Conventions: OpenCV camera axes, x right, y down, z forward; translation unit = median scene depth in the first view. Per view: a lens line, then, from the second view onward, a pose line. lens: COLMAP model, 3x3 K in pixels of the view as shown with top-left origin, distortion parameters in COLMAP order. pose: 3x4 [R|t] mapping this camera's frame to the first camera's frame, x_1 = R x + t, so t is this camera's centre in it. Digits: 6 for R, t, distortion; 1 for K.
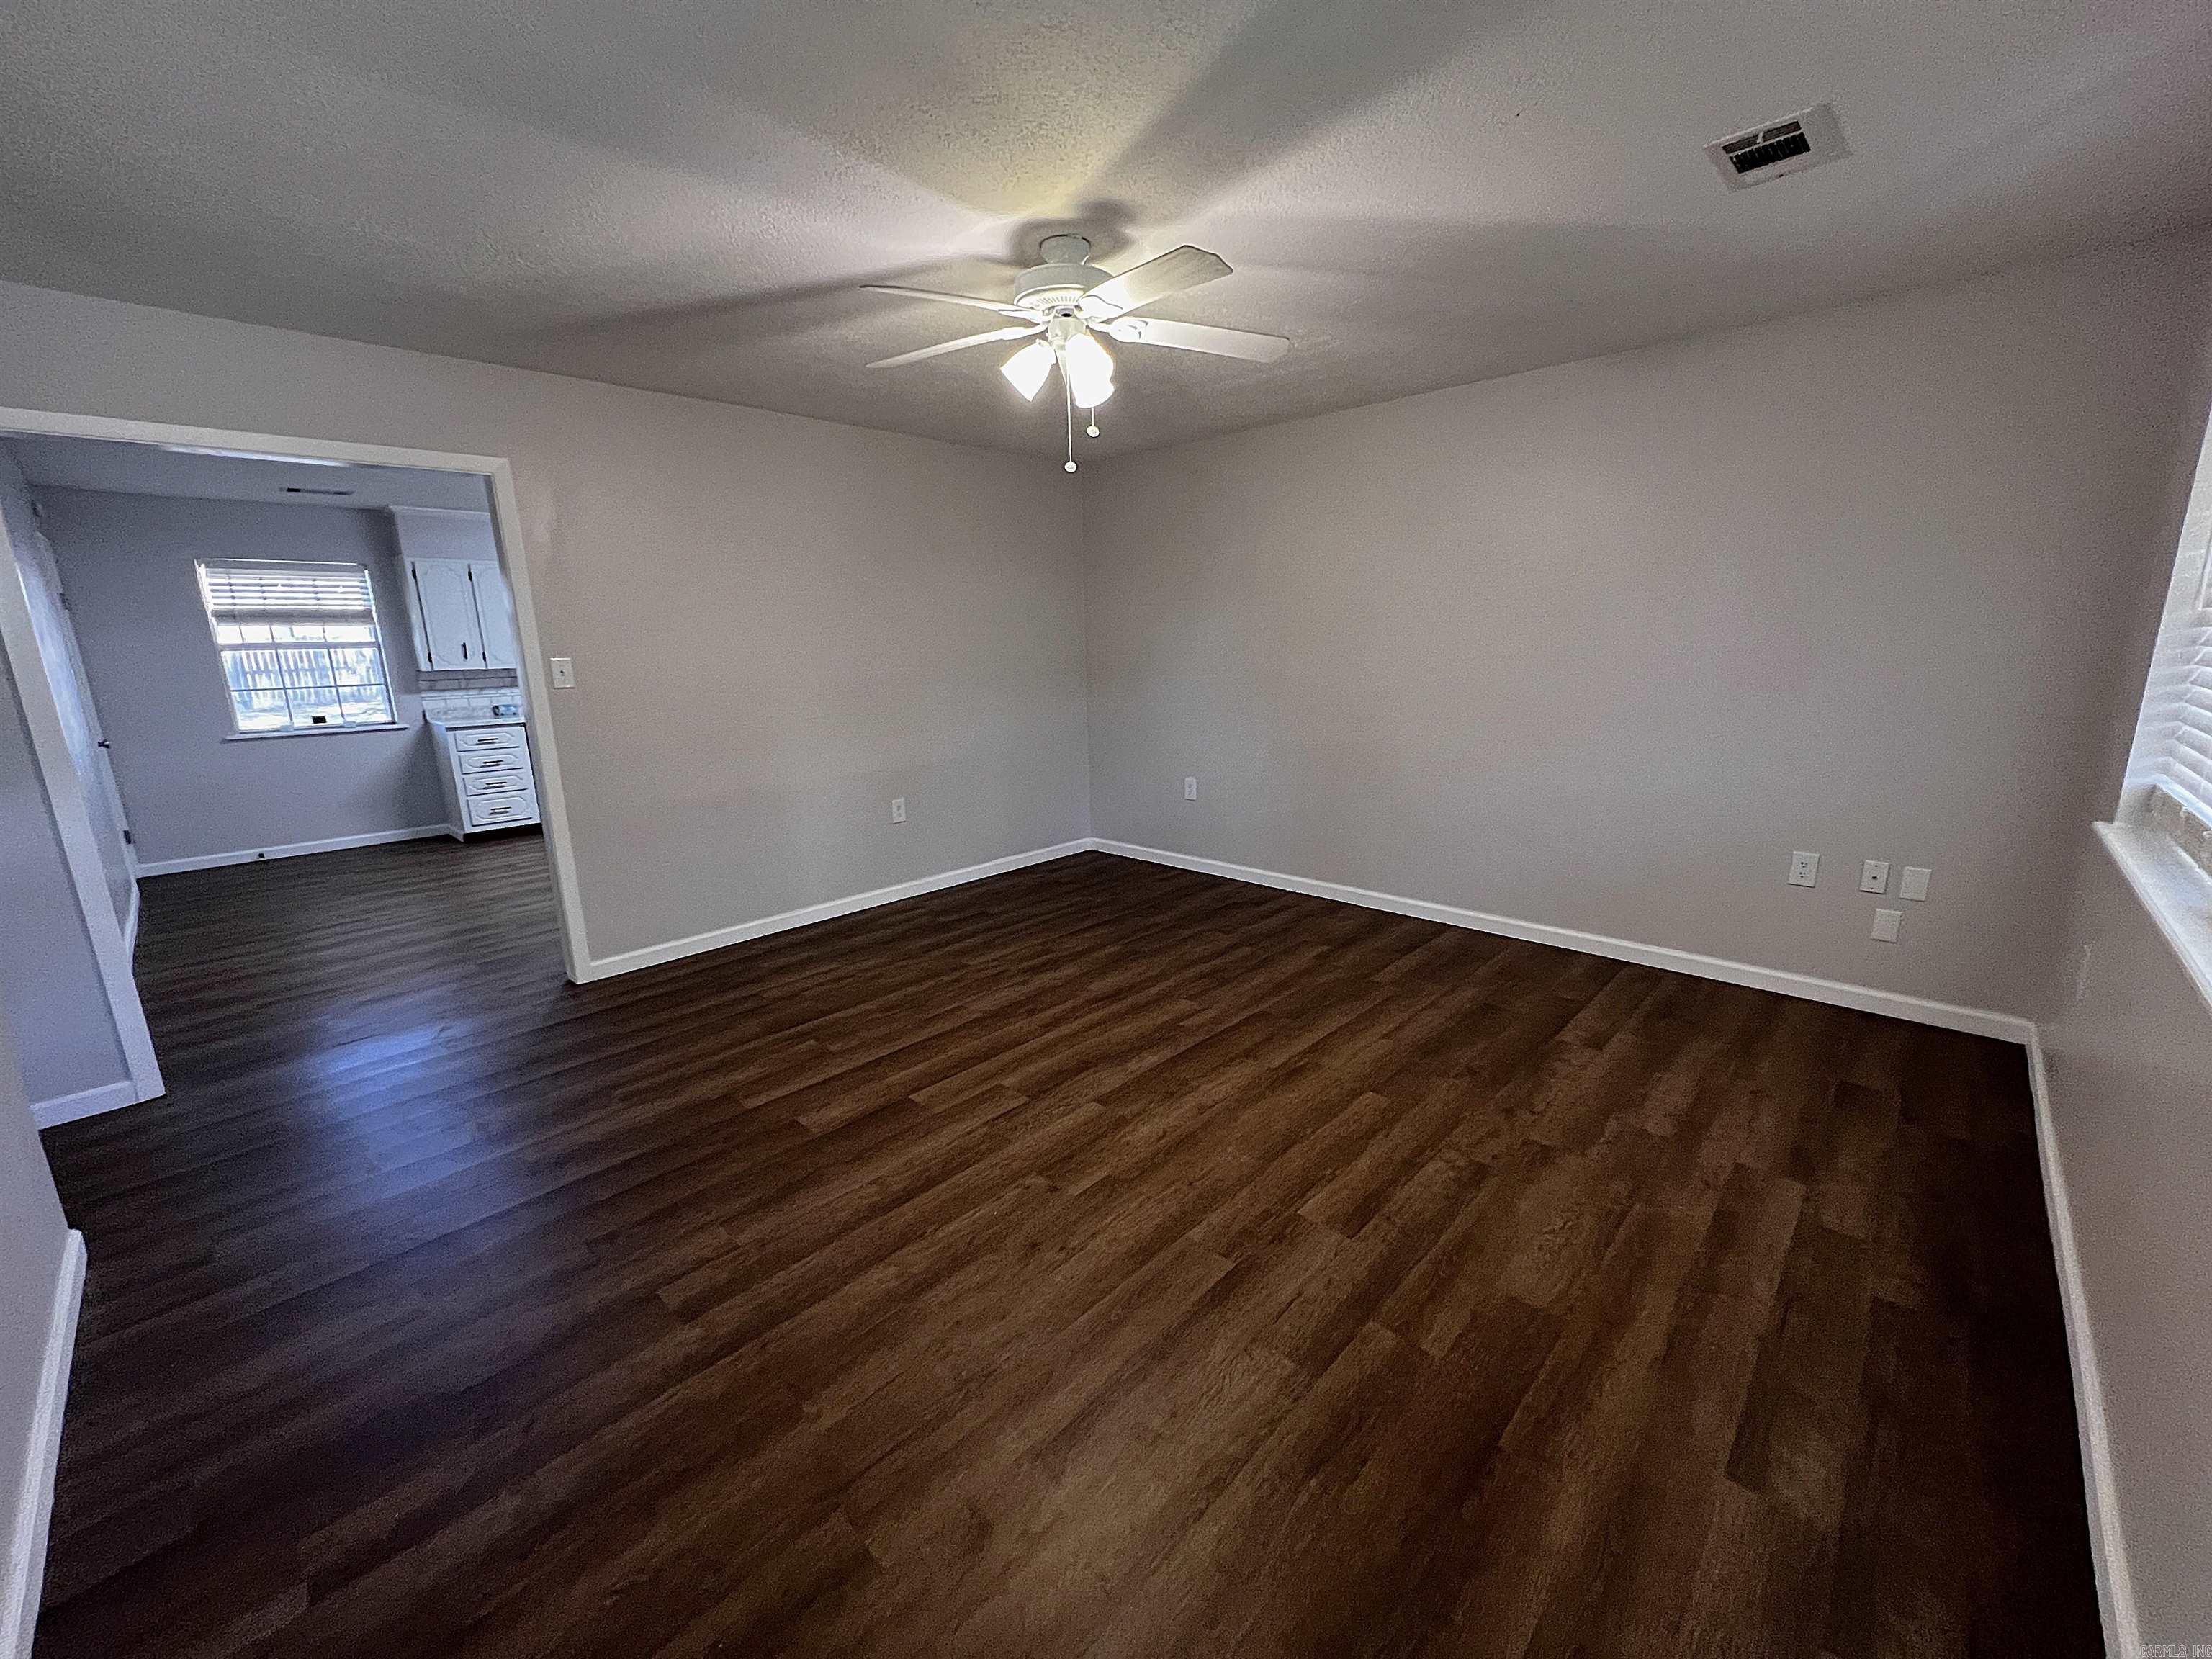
lens RADIAL K [[880.4, 0, 1106.0], [0, 880.4, 829.5], [0, 0, 1]] dist [0.001782, 0.000166]
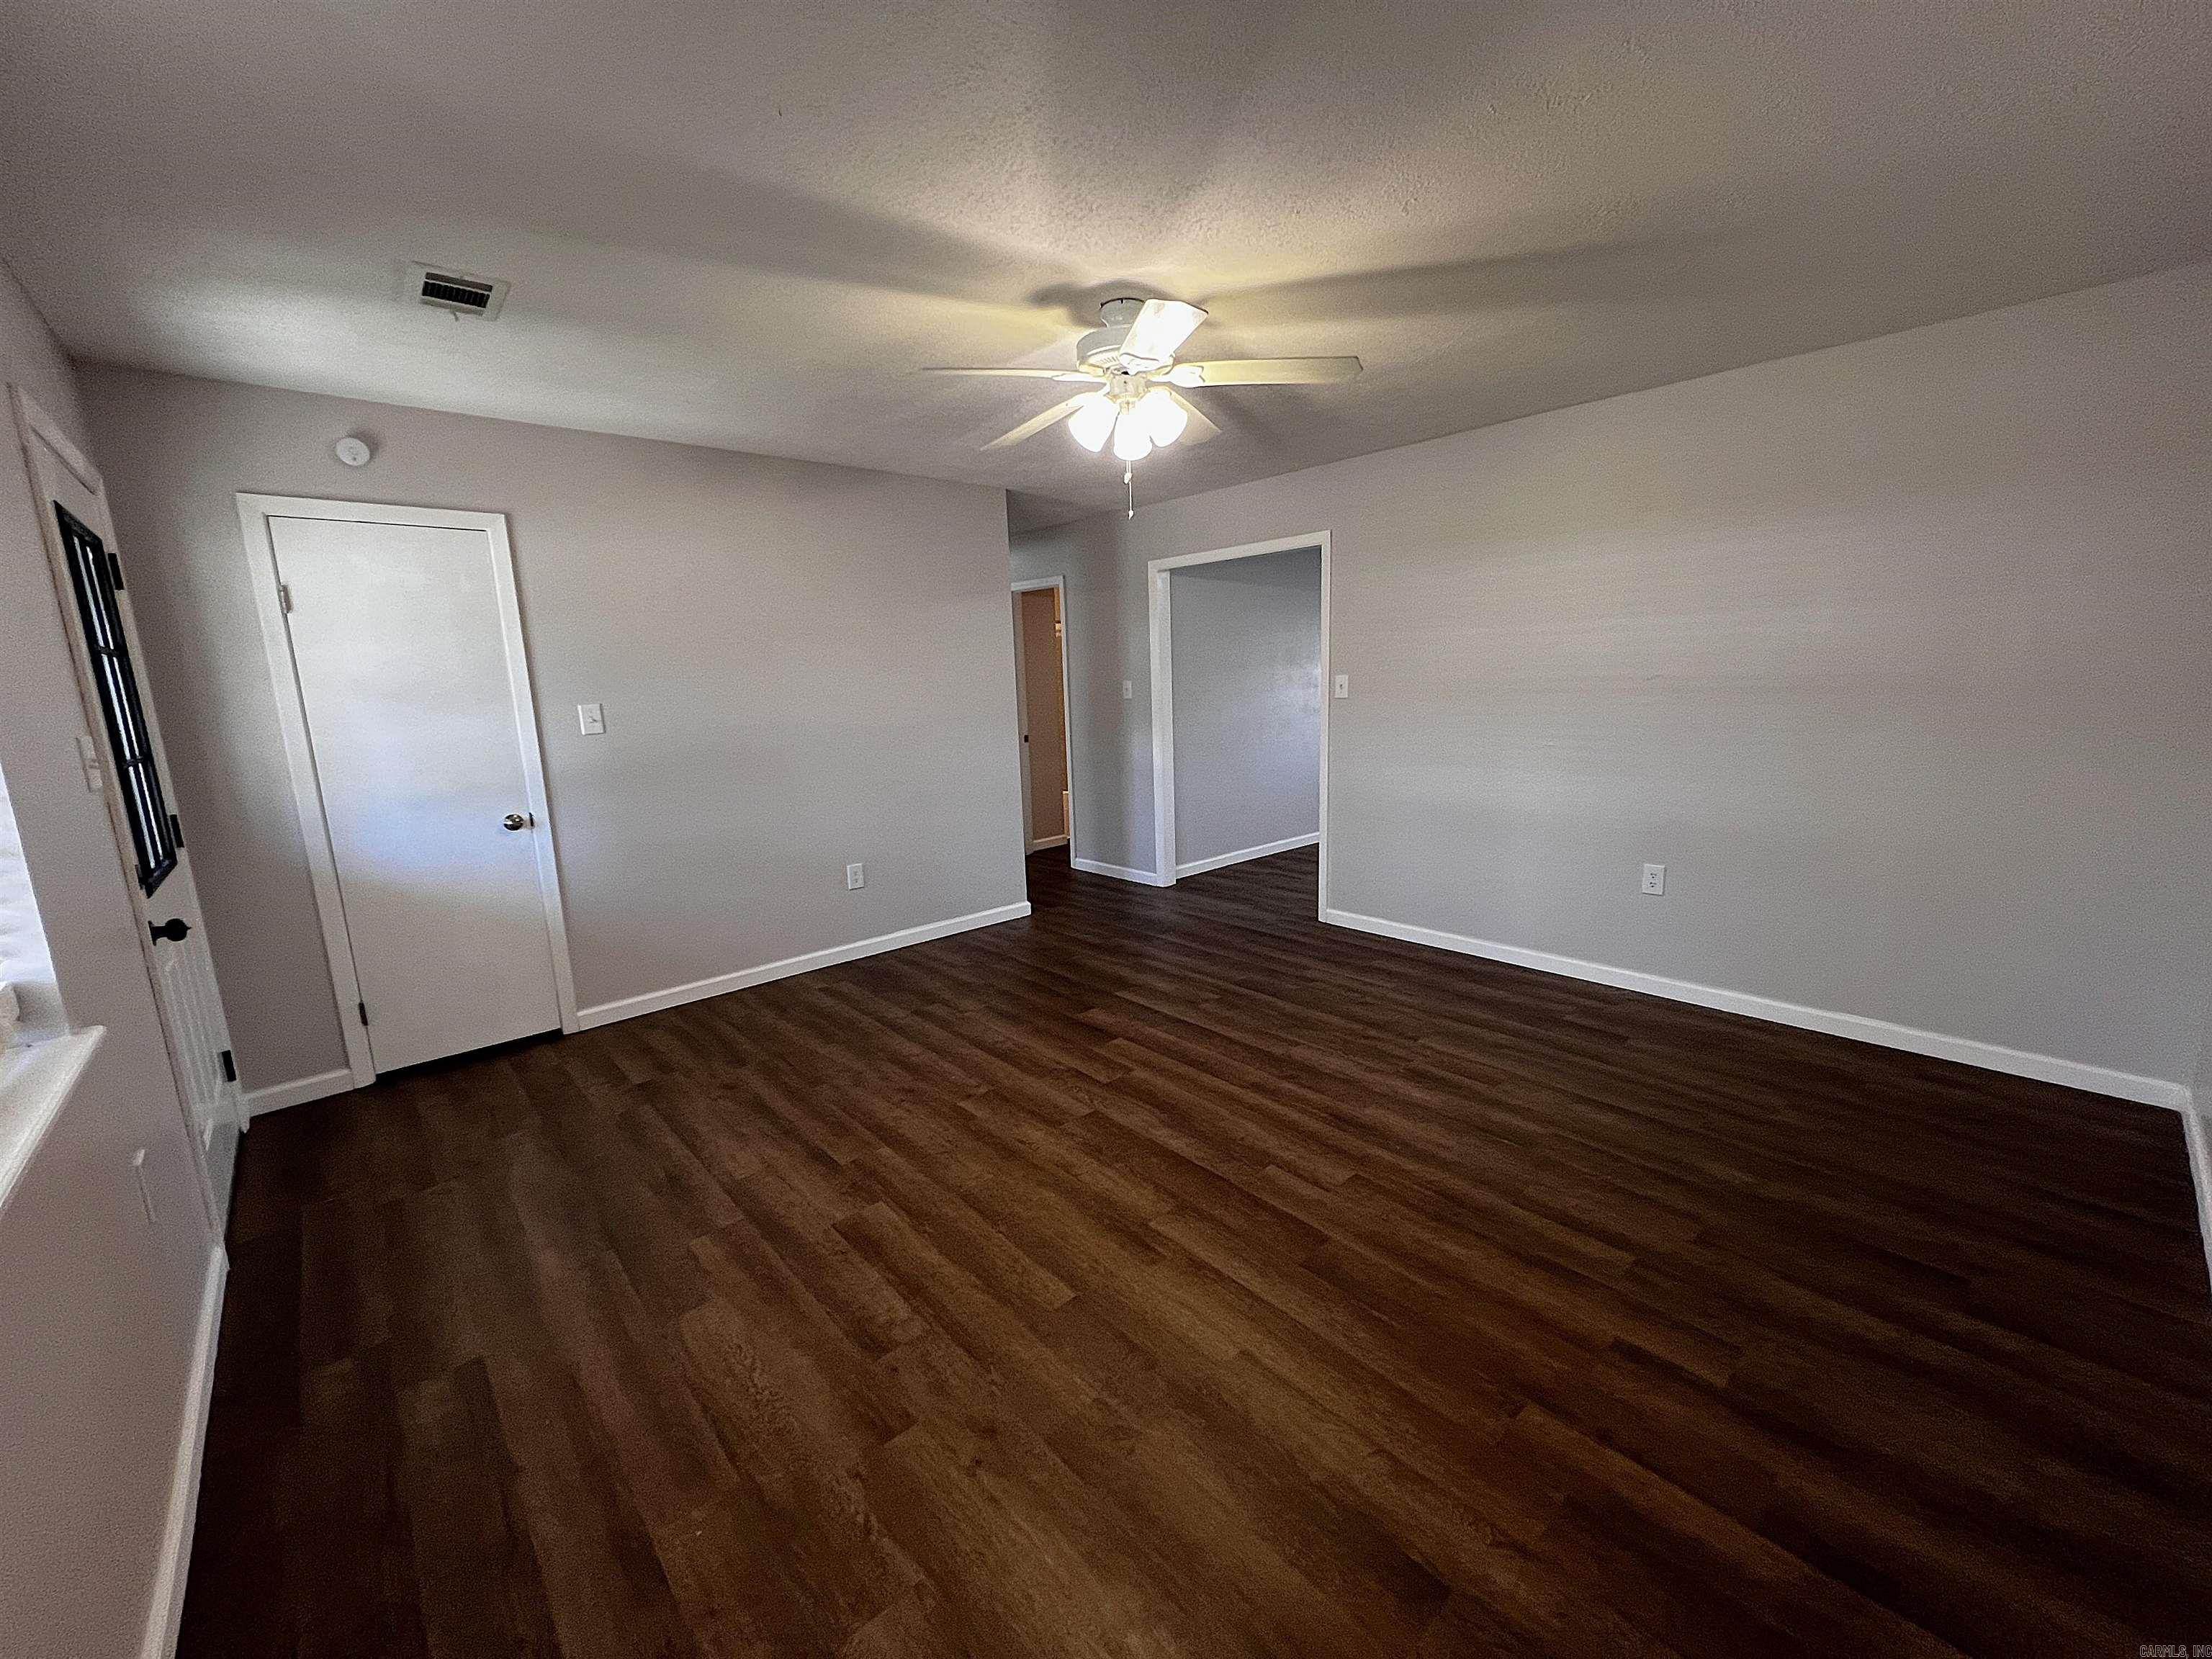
lens RADIAL K [[880.4, 0, 1106.0], [0, 880.4, 829.5], [0, 0, 1]] dist [0.001782, 0.000166]
pose [[-0.076099, 0.200171, -0.976801, 0.871766], [-0.180496, 0.960692, 0.210932, -0.224139], [0.980627, 0.192360, -0.036978, 0.899043]]
